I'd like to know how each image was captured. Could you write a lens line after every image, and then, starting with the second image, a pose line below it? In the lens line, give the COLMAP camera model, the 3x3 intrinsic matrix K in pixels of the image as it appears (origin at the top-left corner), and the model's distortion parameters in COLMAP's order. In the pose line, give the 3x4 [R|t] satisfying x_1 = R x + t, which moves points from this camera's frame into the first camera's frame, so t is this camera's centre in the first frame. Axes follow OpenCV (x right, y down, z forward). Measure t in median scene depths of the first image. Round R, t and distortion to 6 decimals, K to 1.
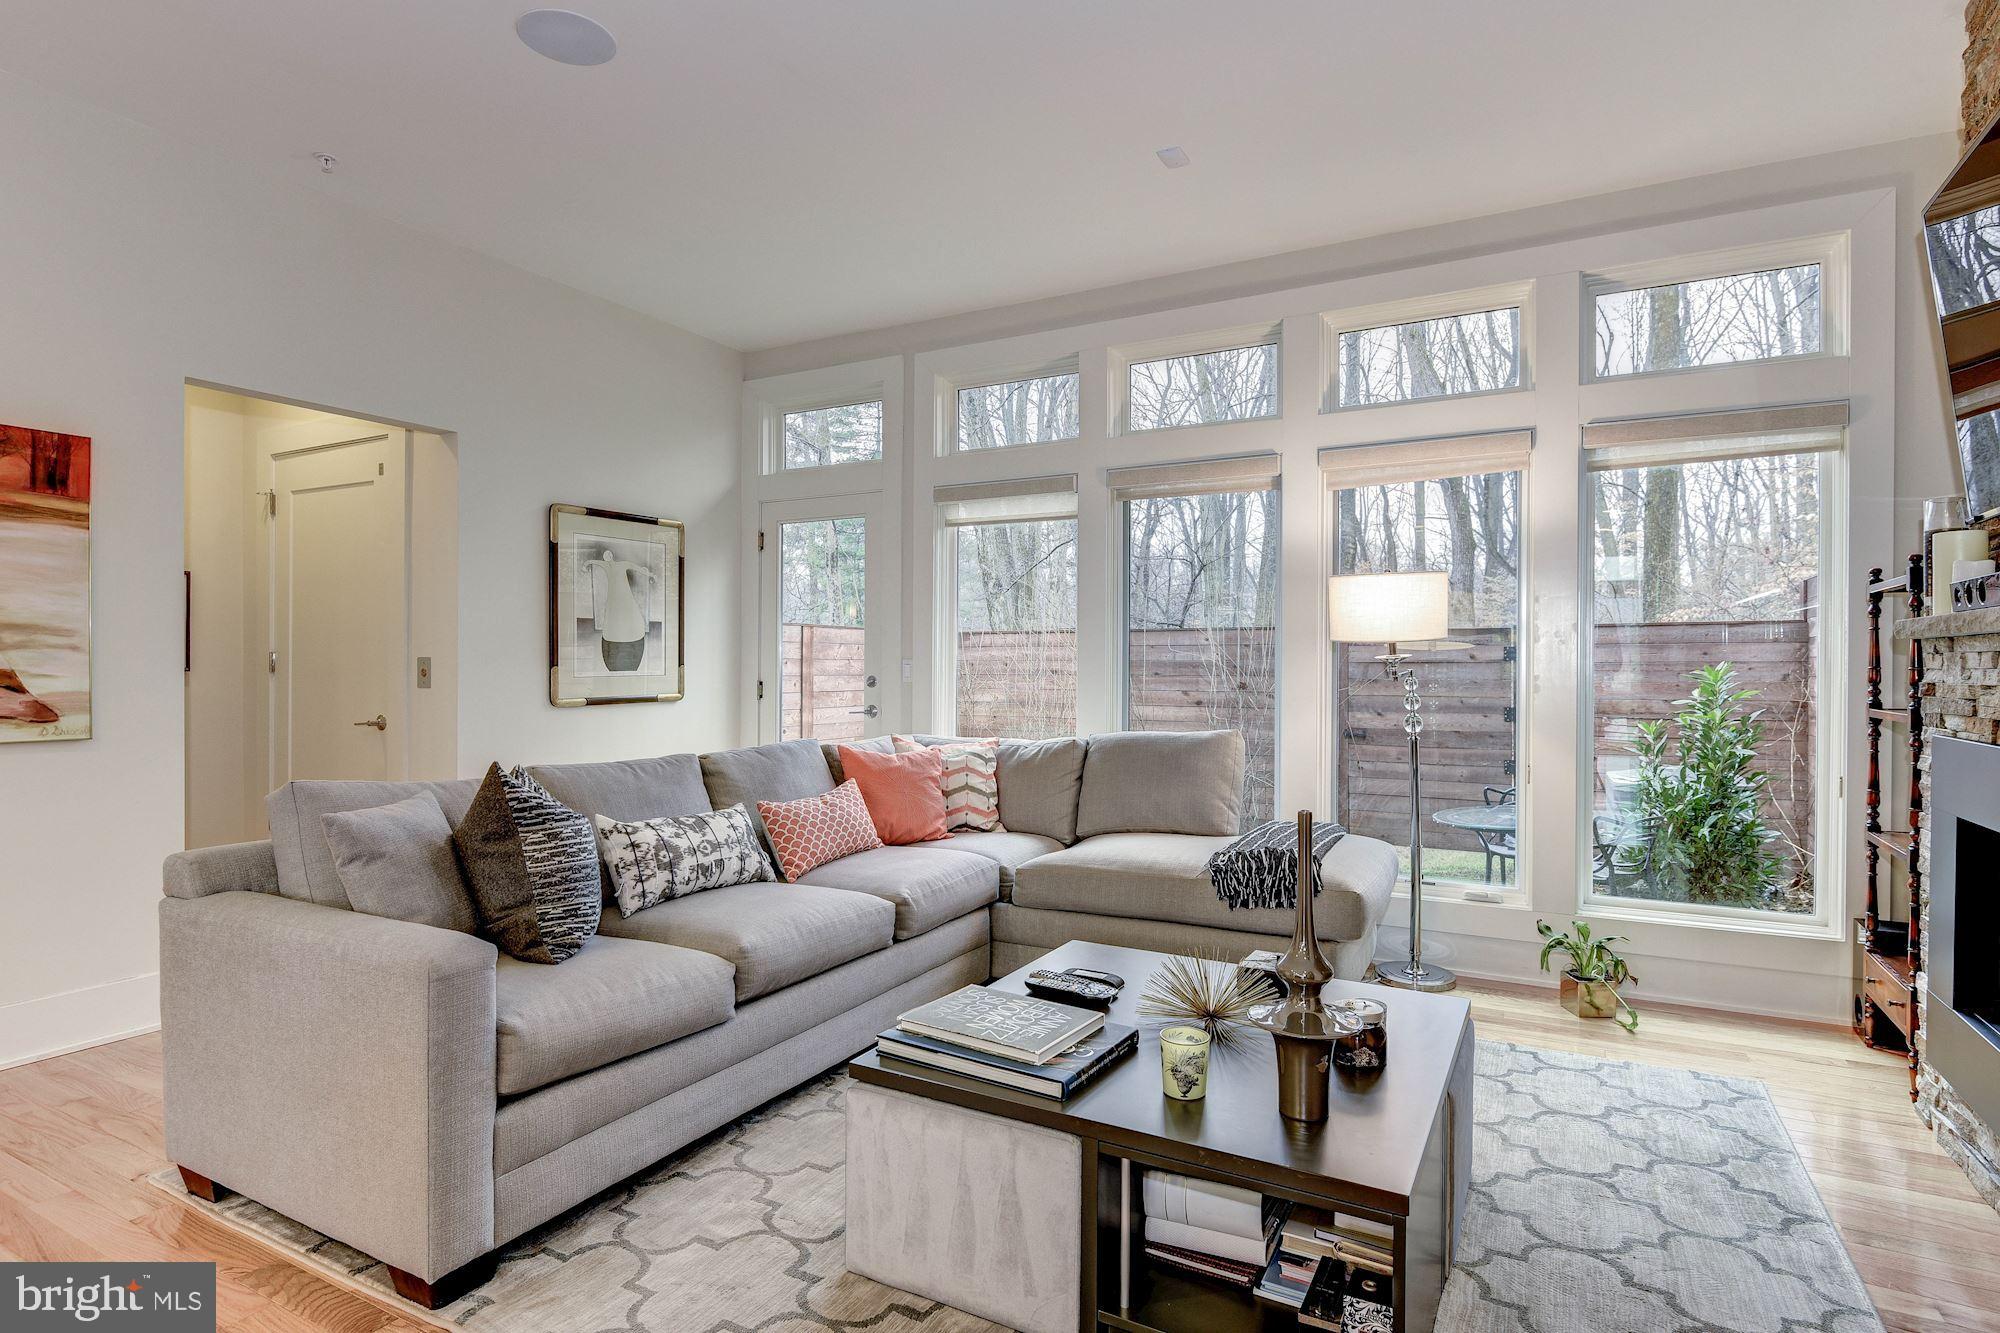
lens RADIAL K [[1022.3, 0, 1008.3], [0, 1022.3, 674.0], [0, 0, 1]] dist [-0.014244, -0.000654]
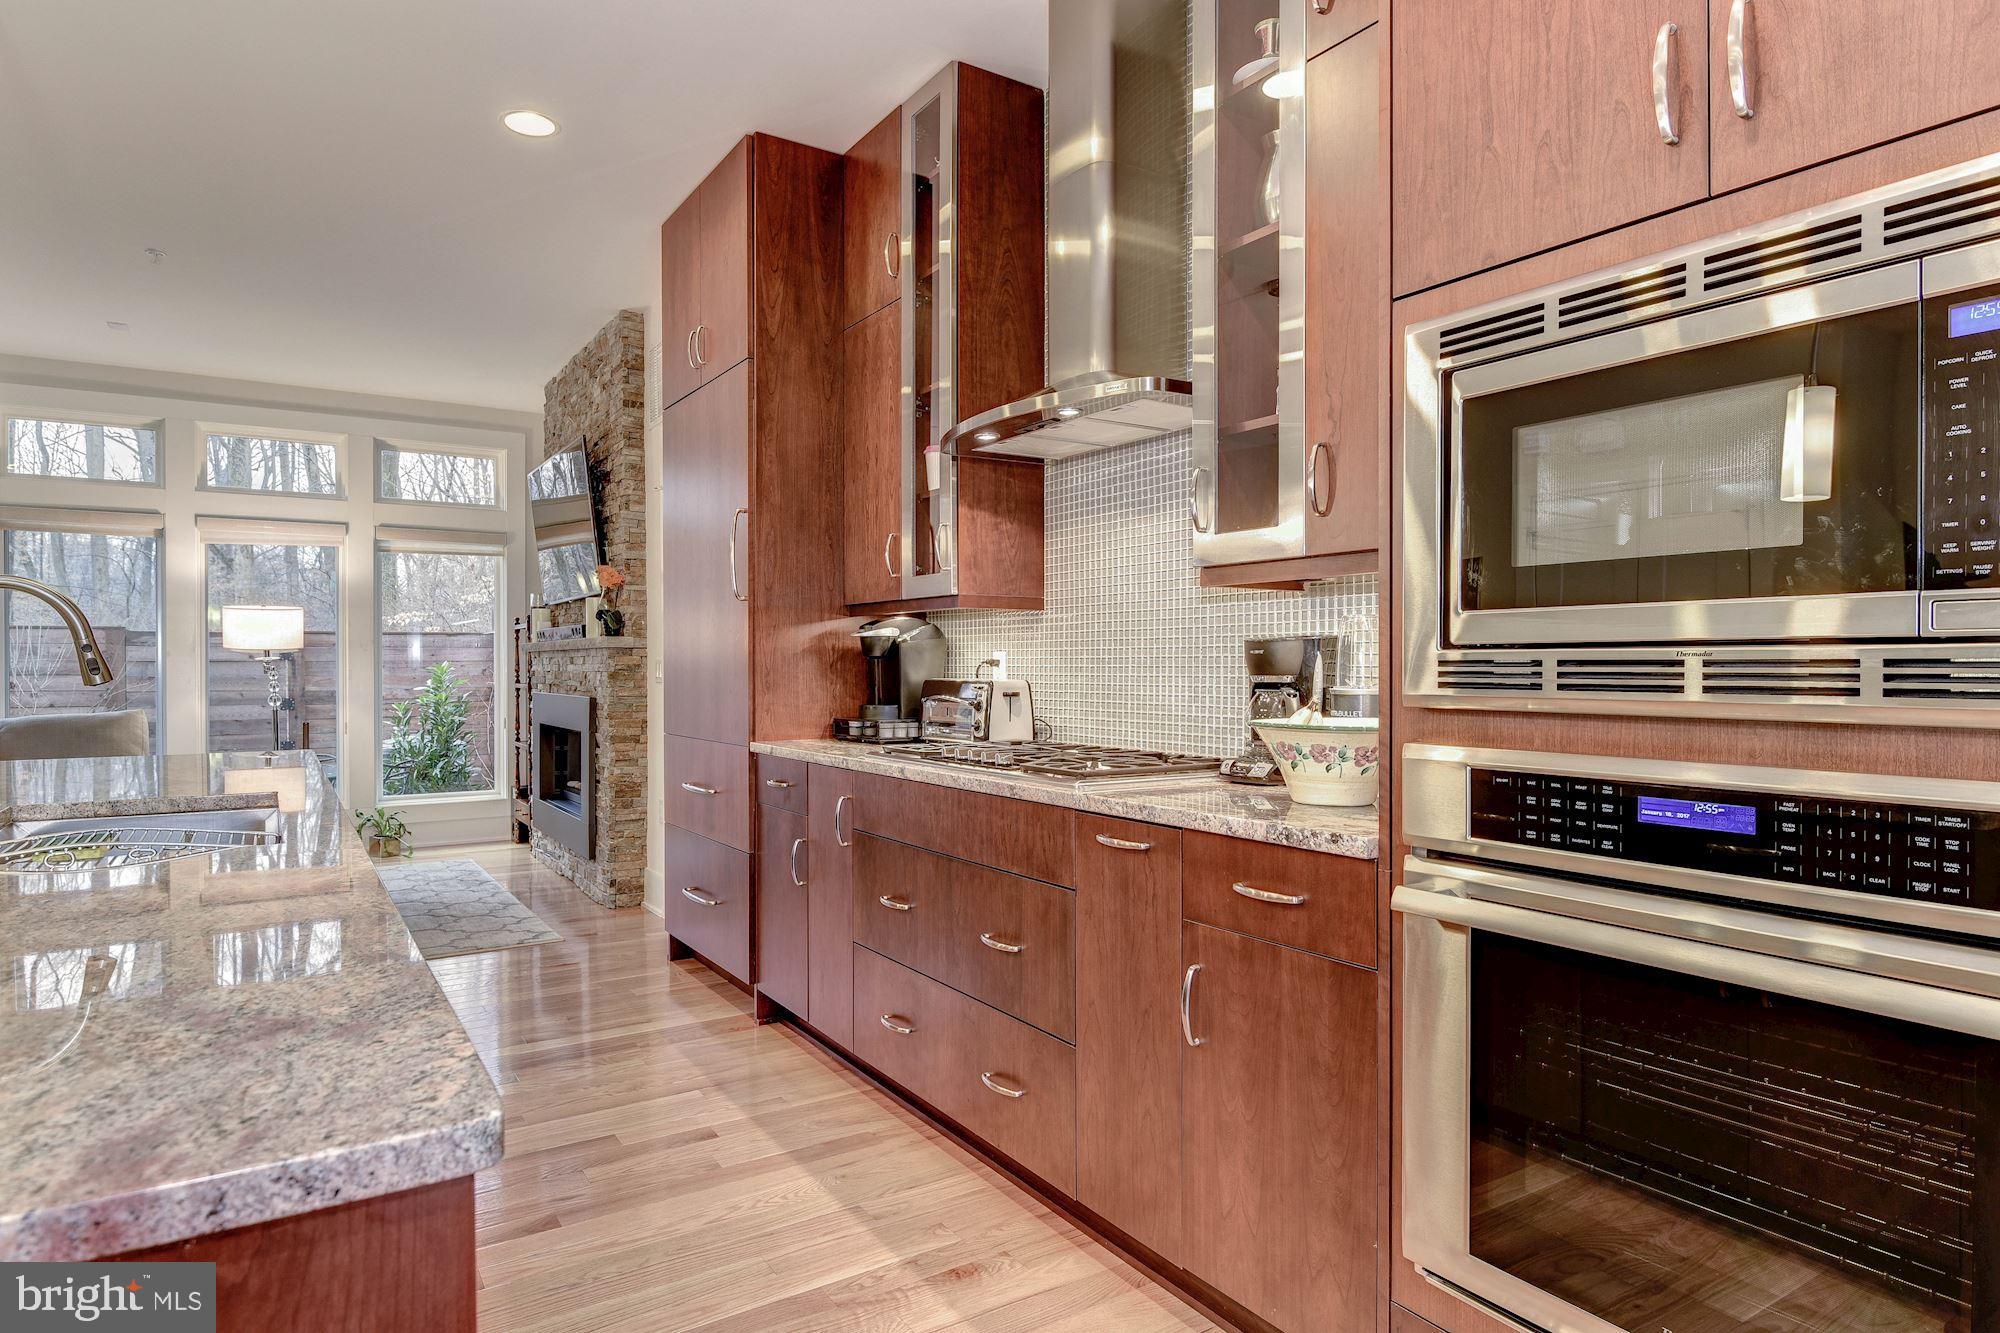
lens RADIAL K [[1123.3, 0, 985.5], [0, 1123.3, 672.5], [0, 0, 1]] dist [-0.002024, -0.002405]
pose [[0.480146, -0.008337, 0.877149, -0.560406], [0.008807, 0.999950, 0.004684, 0.006519], [-0.877144, 0.005476, 0.480195, -0.755234]]
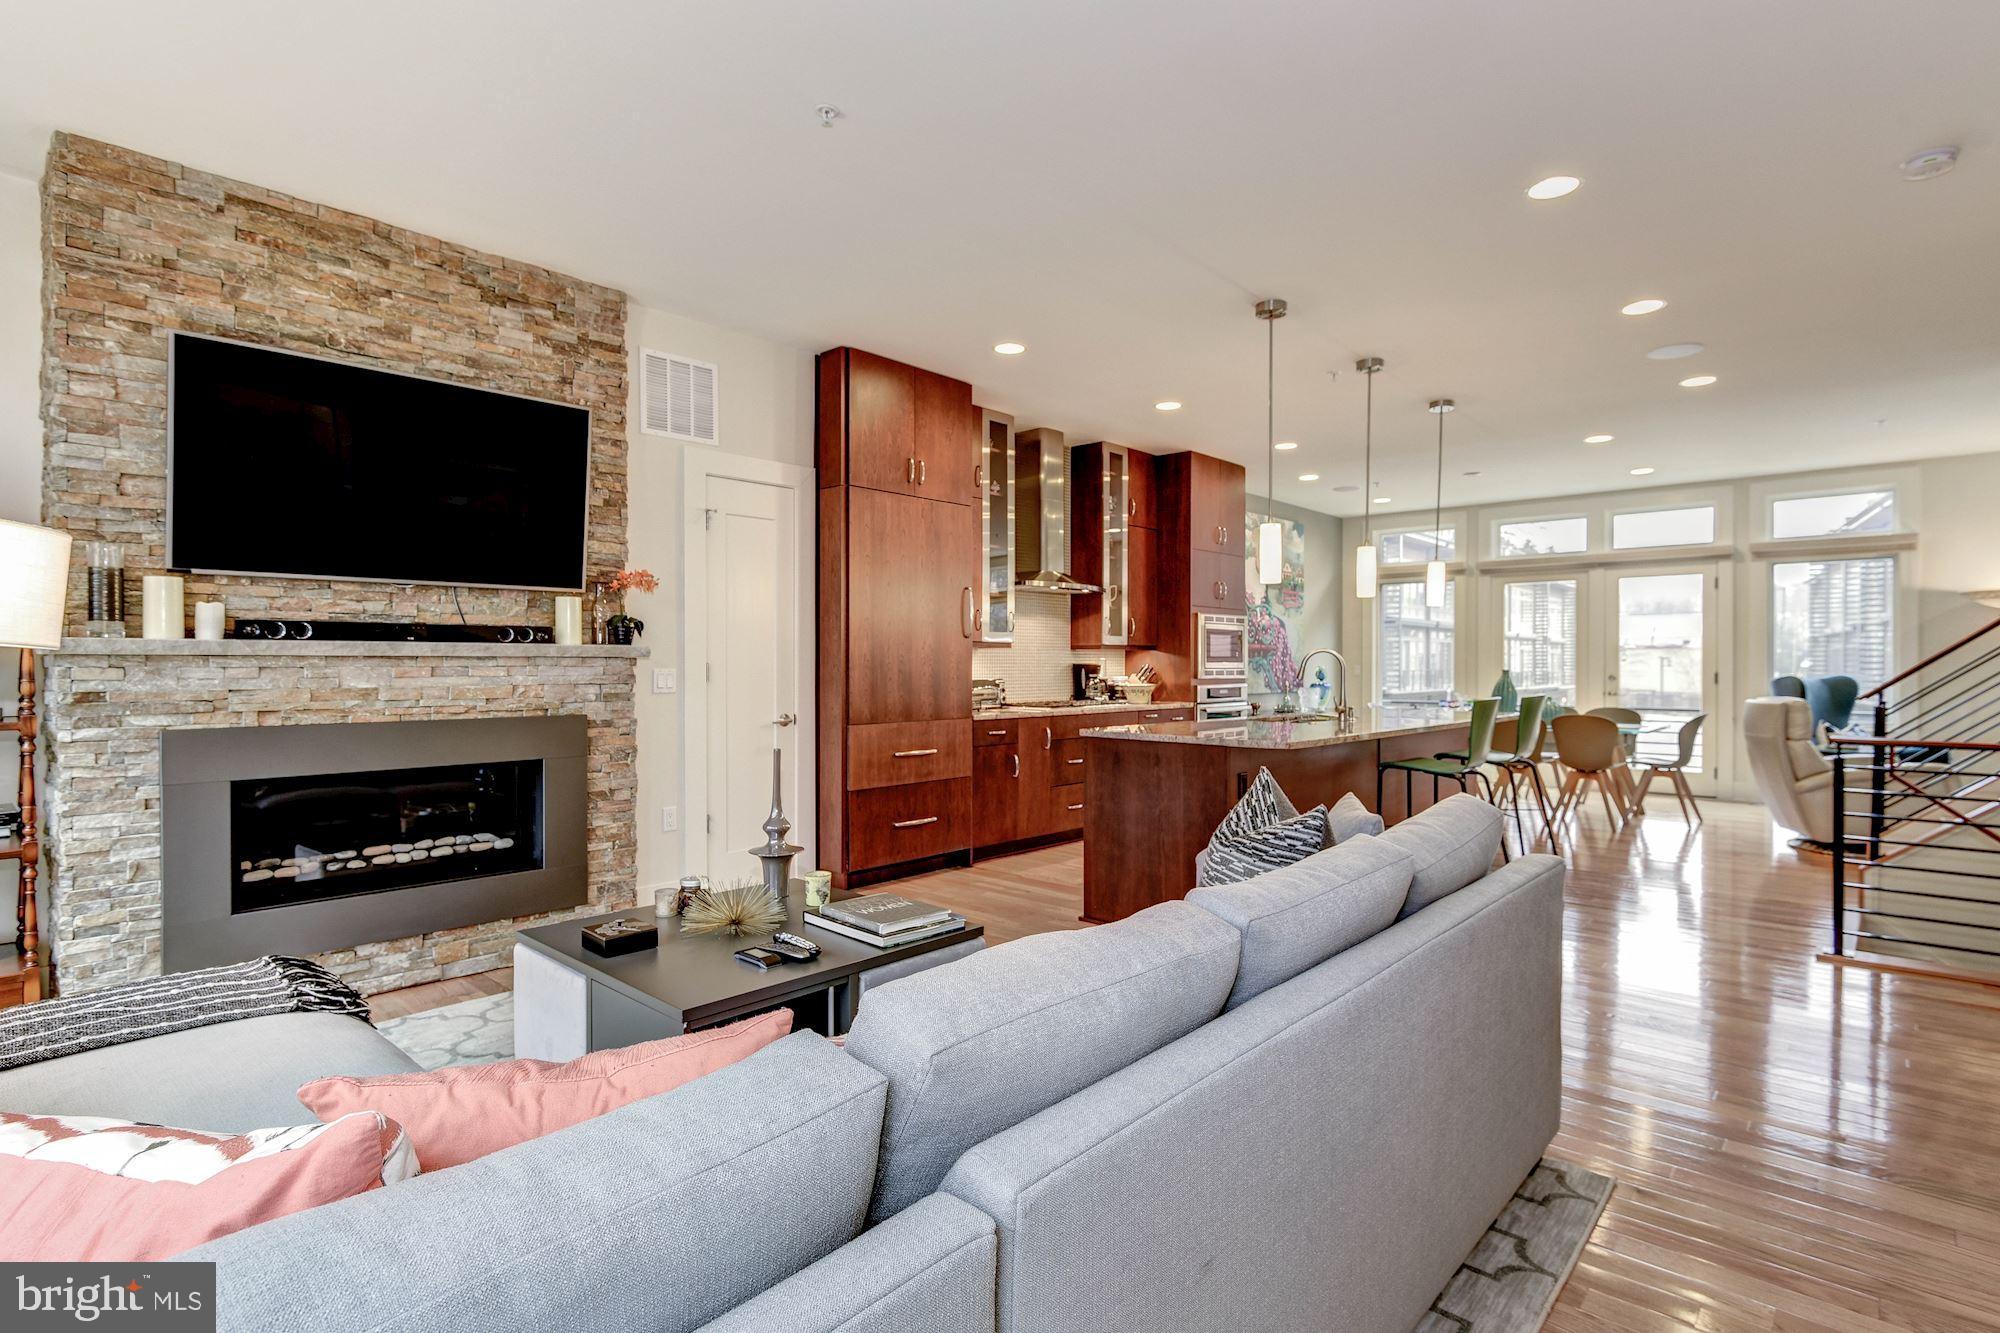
lens RADIAL K [[953.3, 0, 990.7], [0, 953.3, 675.5], [0, 0, 1]] dist [0.000550, -0.000610]
pose [[-0.964721, -0.002967, 0.263258, -0.263486], [0.001913, 0.999831, 0.018276, -0.018802], [-0.263268, 0.018135, -0.964552, 1.152350]]
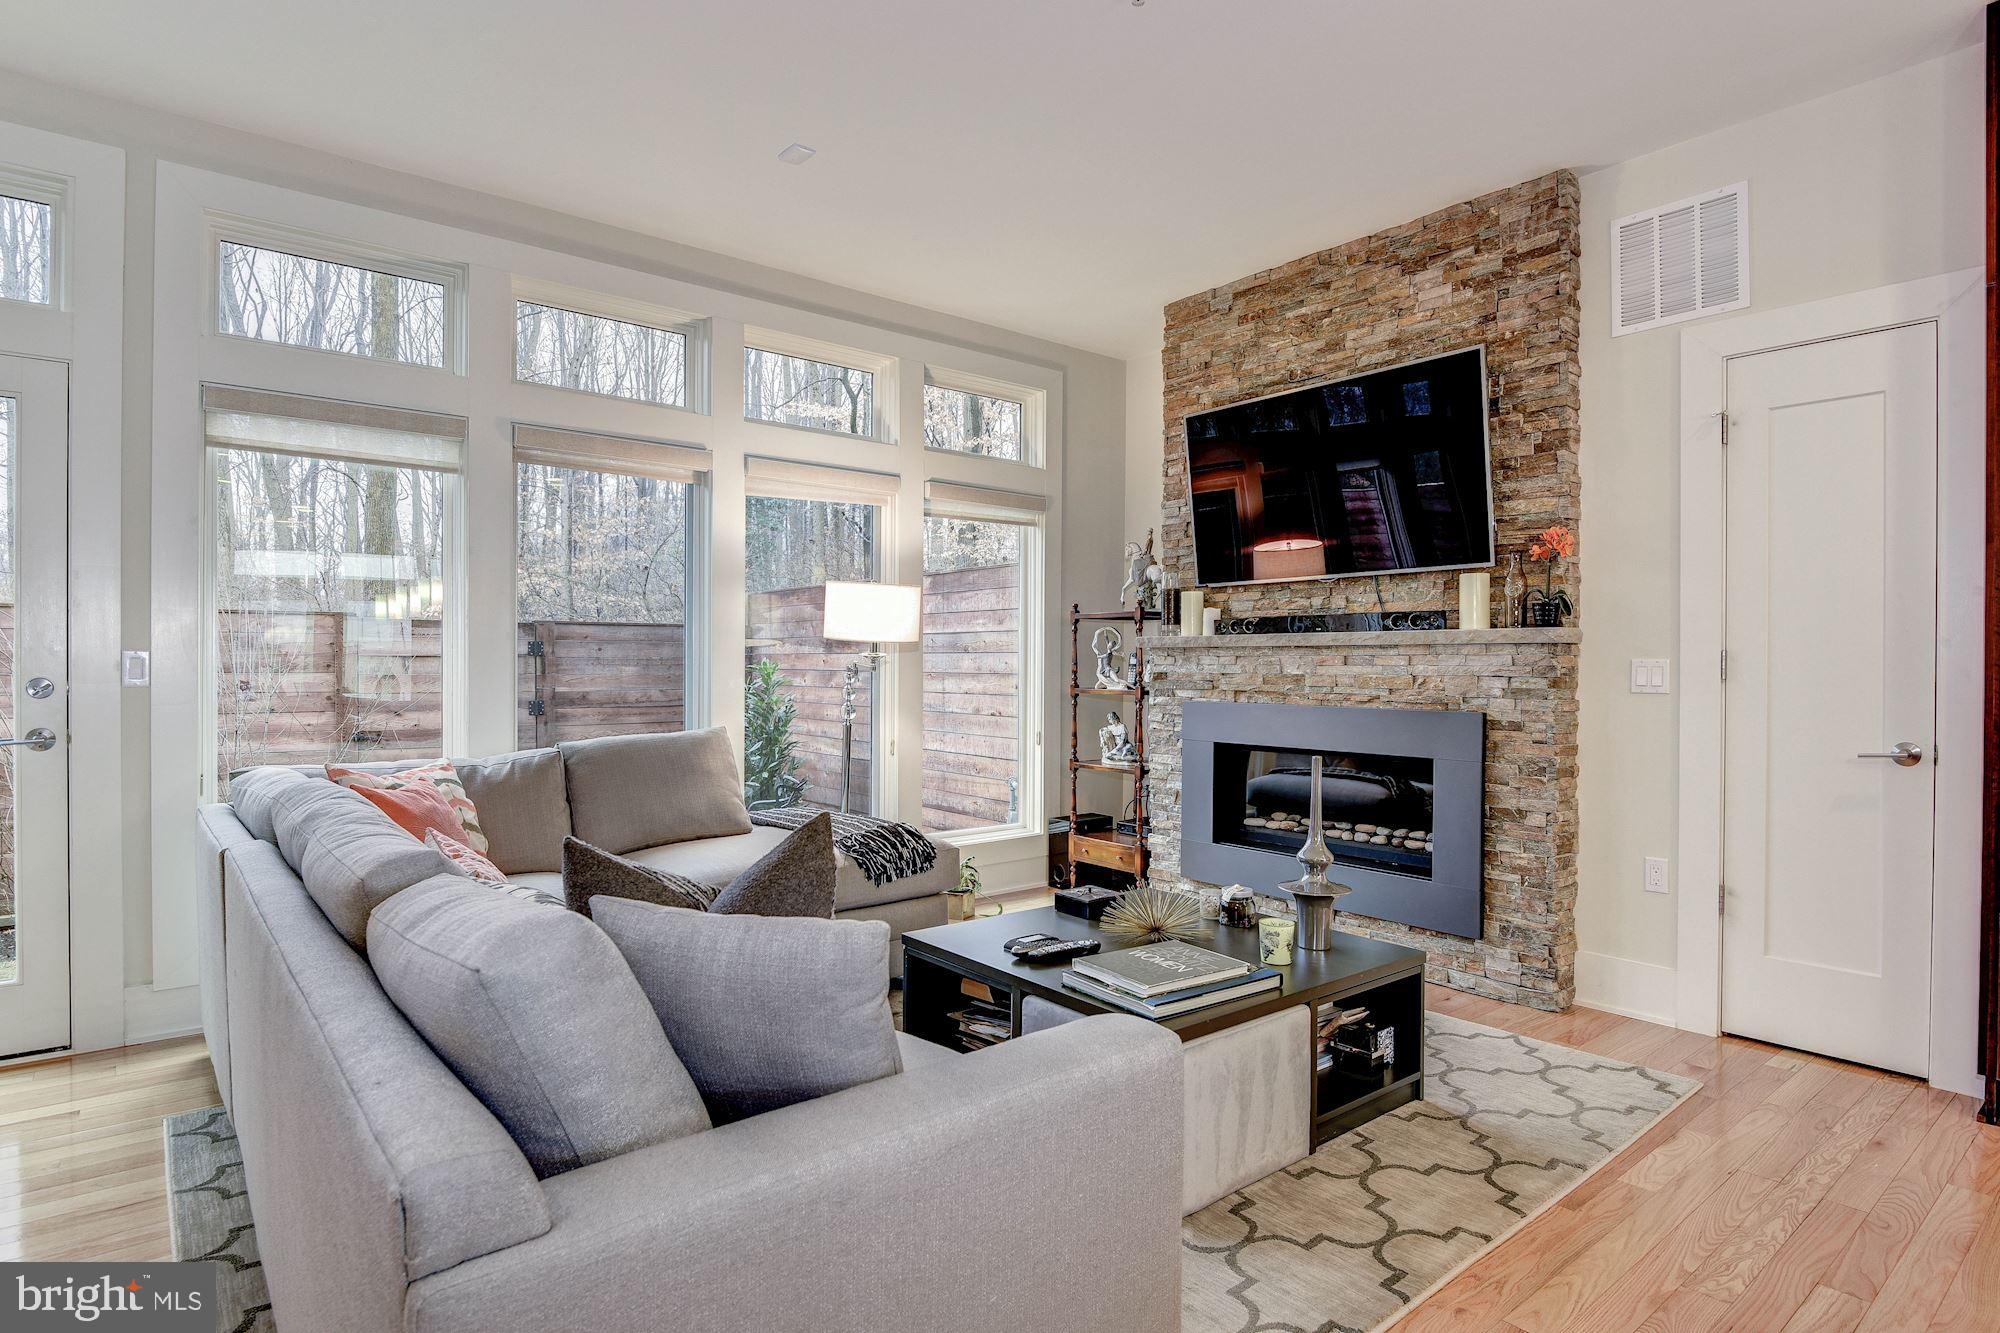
lens RADIAL K [[1061.7, 0, 985.0], [0, 1061.7, 667.0], [0, 0, 1]] dist [-0.000358, 0.000079]
pose [[0.386147, -0.004785, 0.922425, -0.610874], [0.003887, 0.999986, 0.003560, -0.005683], [-0.922429, 0.002211, 0.386160, 0.356254]]
